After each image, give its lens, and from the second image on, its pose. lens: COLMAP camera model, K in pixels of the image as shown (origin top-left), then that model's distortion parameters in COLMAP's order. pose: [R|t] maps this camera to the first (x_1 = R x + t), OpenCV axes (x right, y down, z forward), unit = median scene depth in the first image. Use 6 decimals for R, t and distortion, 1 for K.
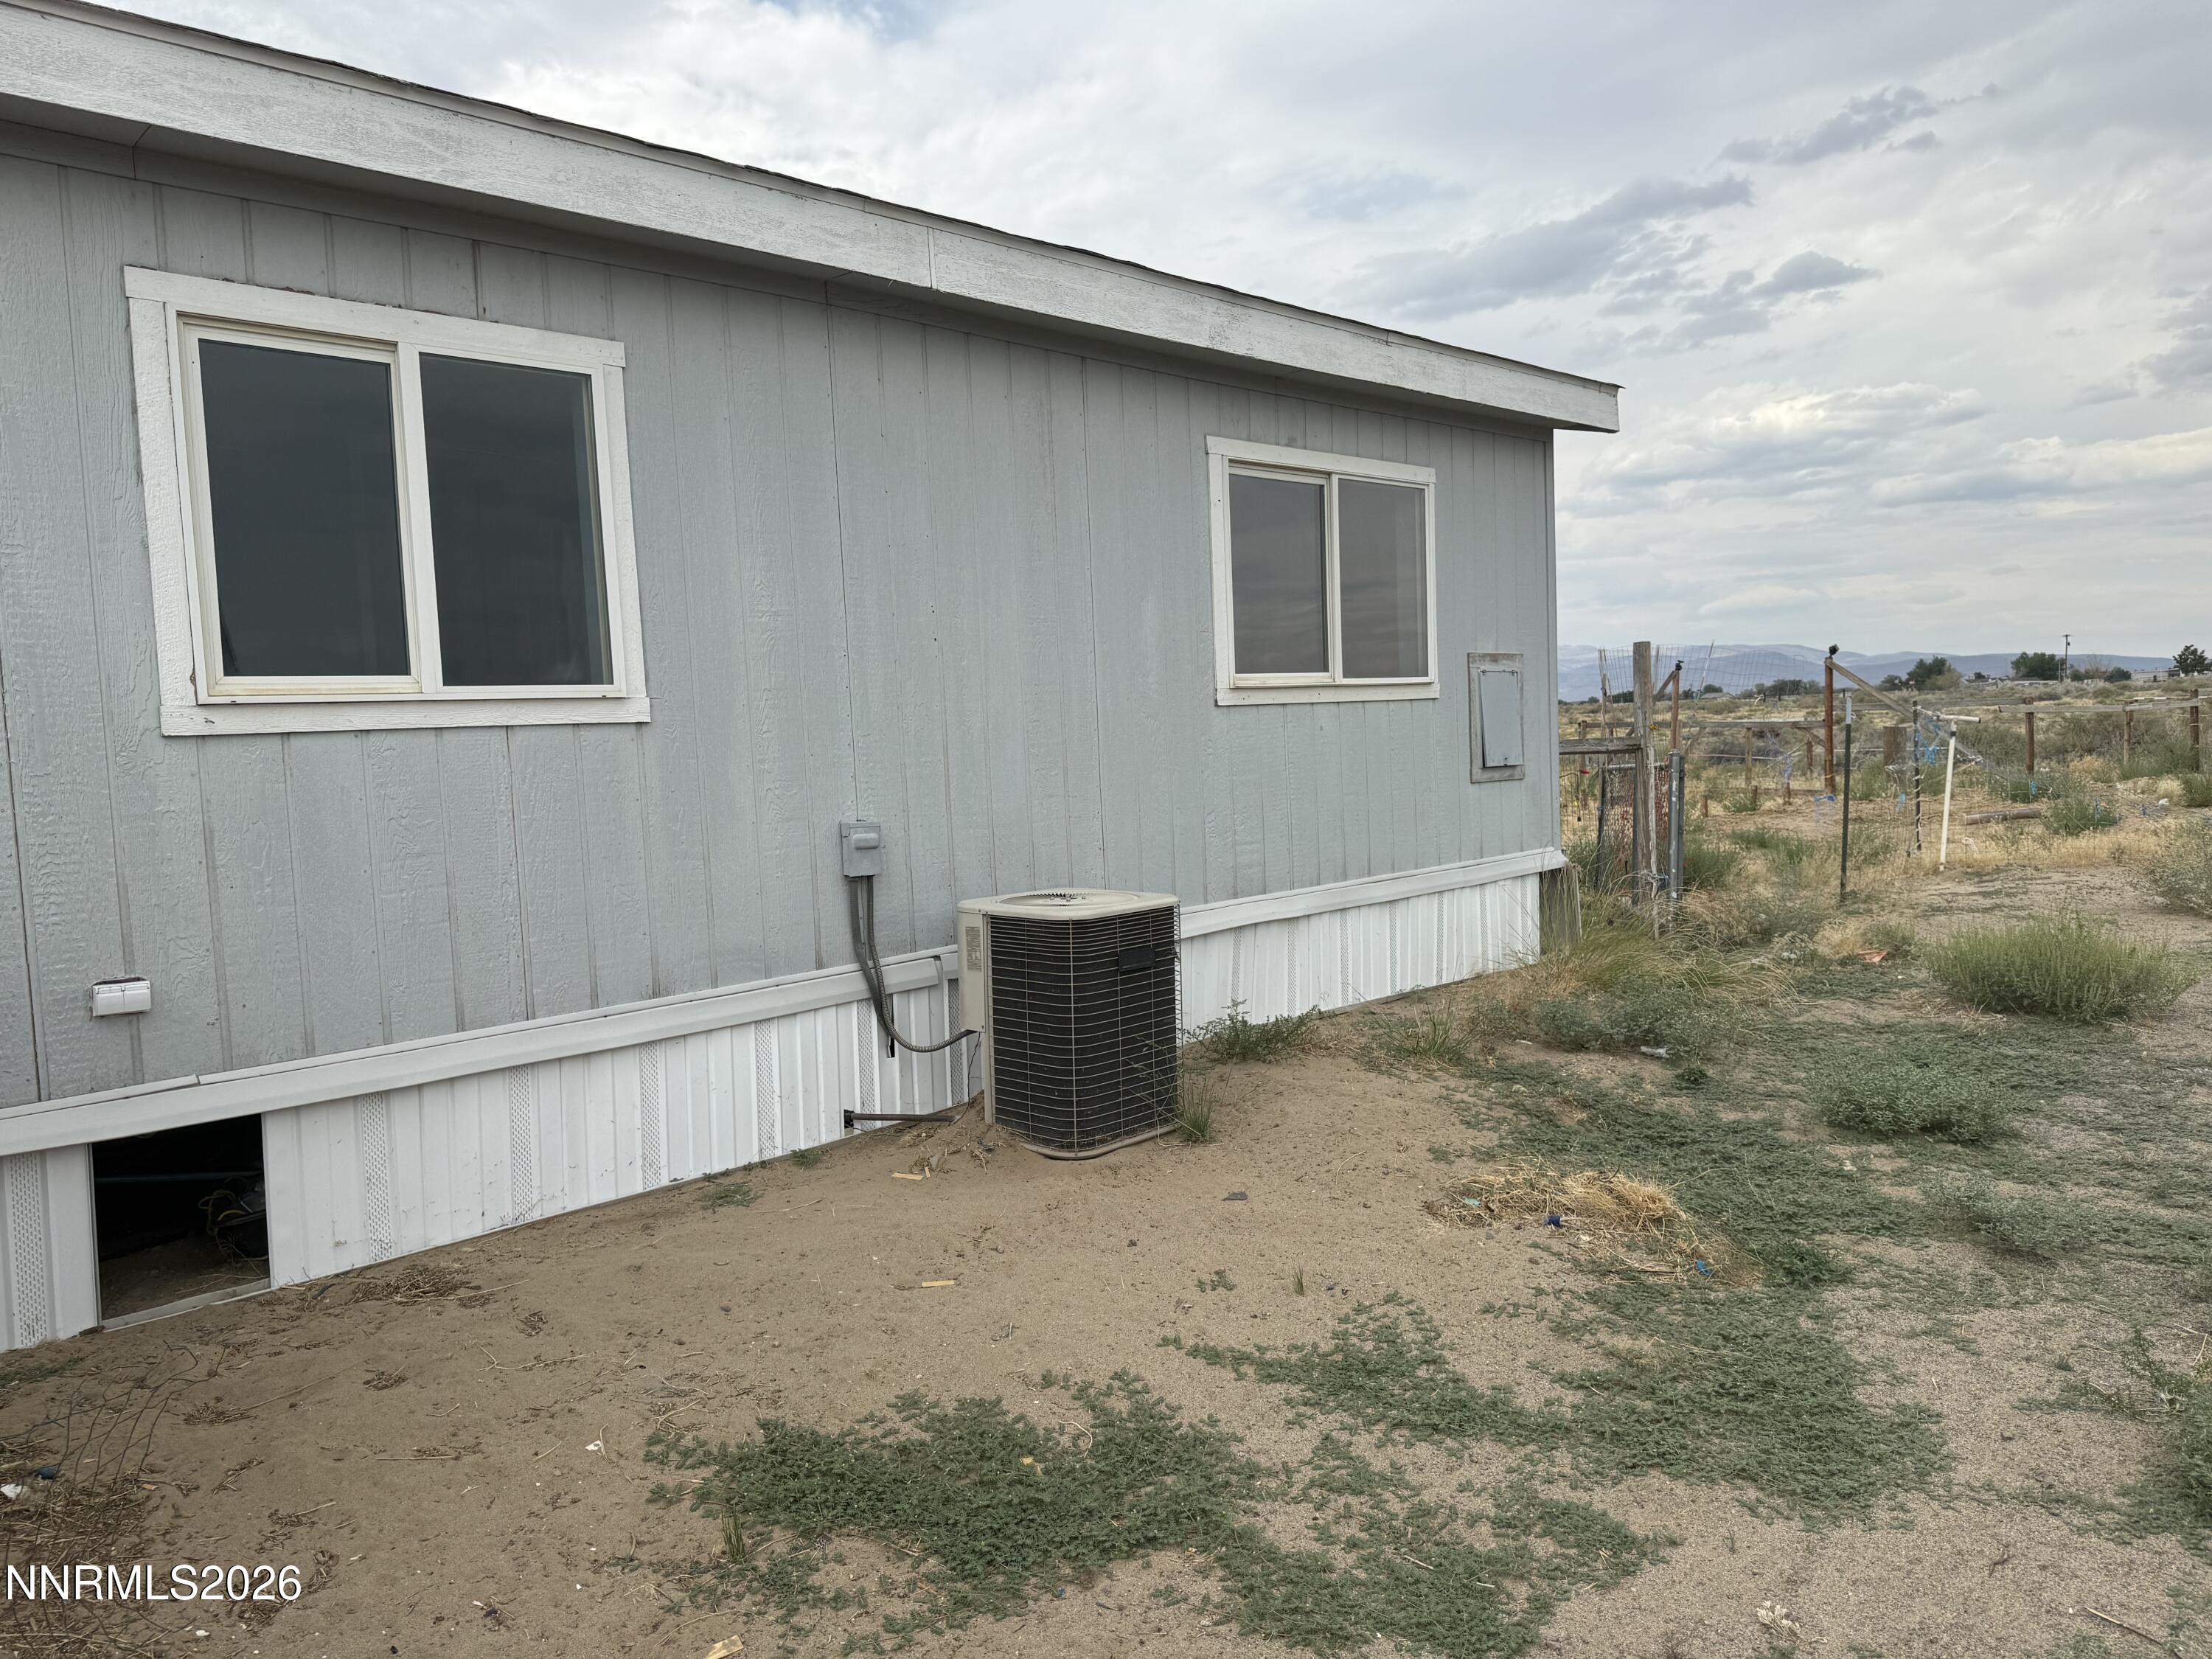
lens RADIAL K [[1534.8, 0, 1106.0], [0, 1534.8, 829.5], [0, 0, 1]] dist [0.144244, -0.194586]
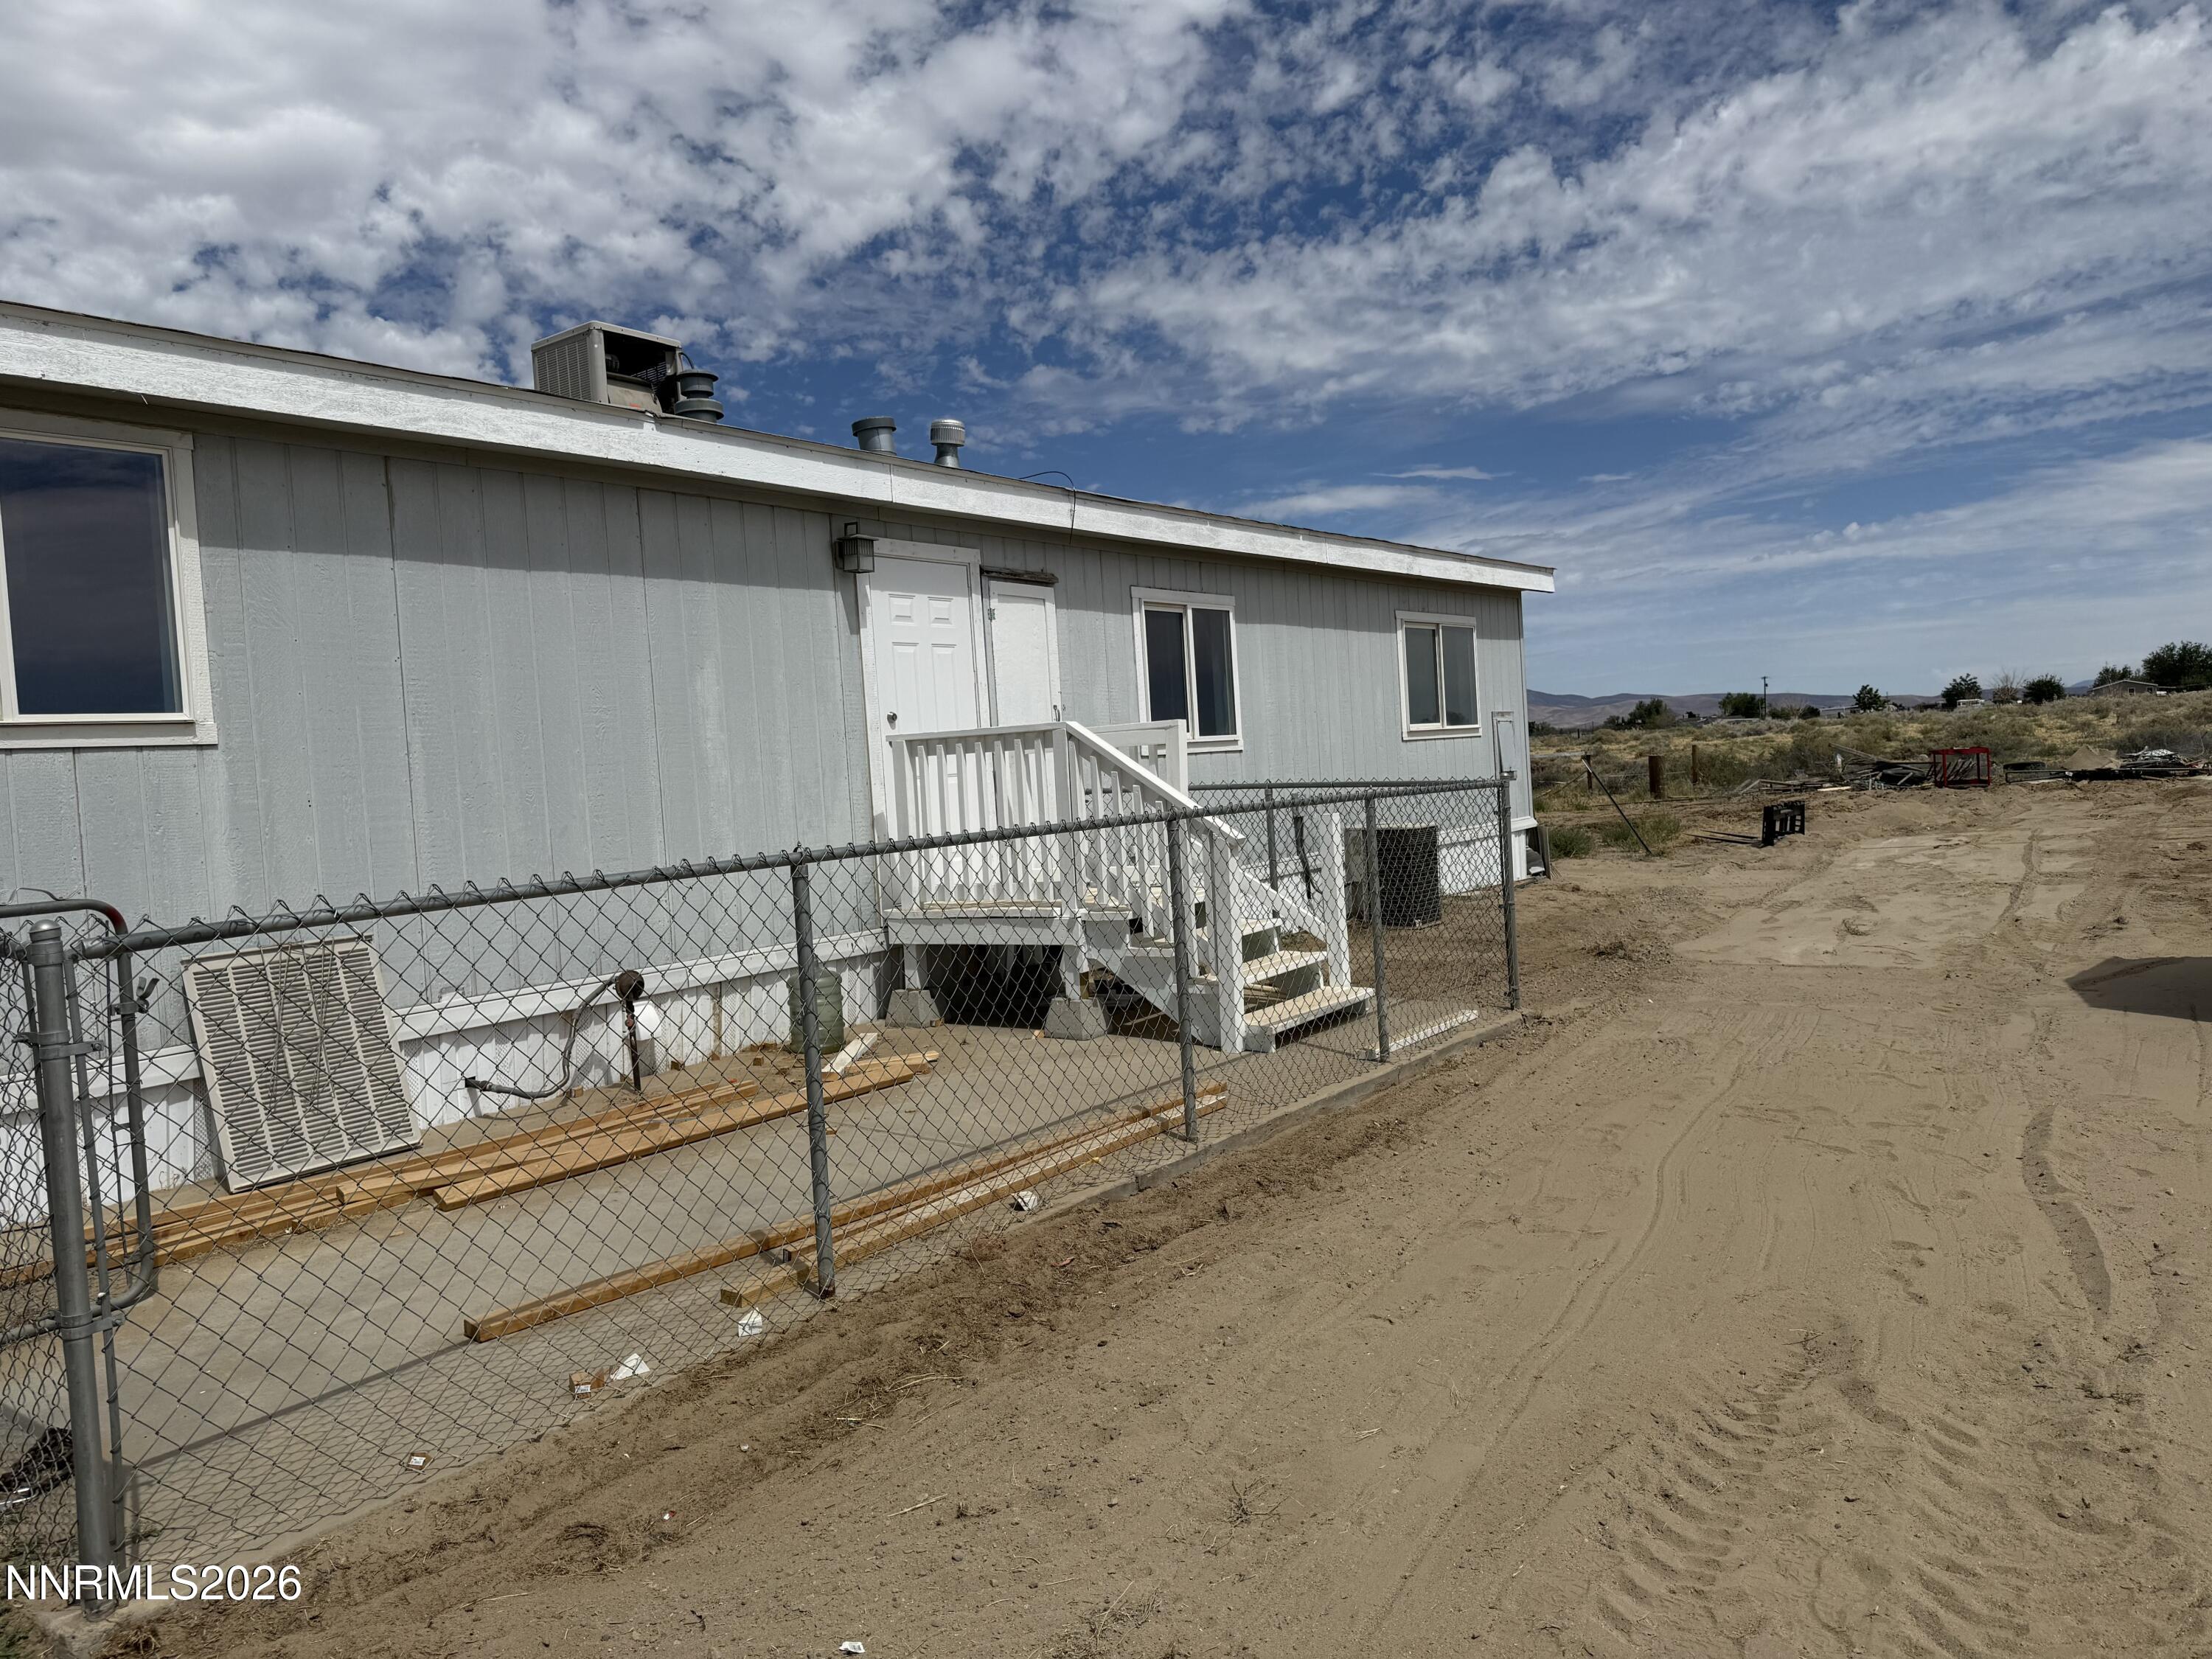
lens RADIAL K [[1534.8, 0, 1106.0], [0, 1534.8, 829.5], [0, 0, 1]] dist [0.144244, -0.194586]
pose [[0.988914, -0.030250, 0.145373, -0.573213], [0.035064, 0.998914, -0.030667, 0.079457], [-0.144288, 0.035424, 0.988901, -0.886472]]
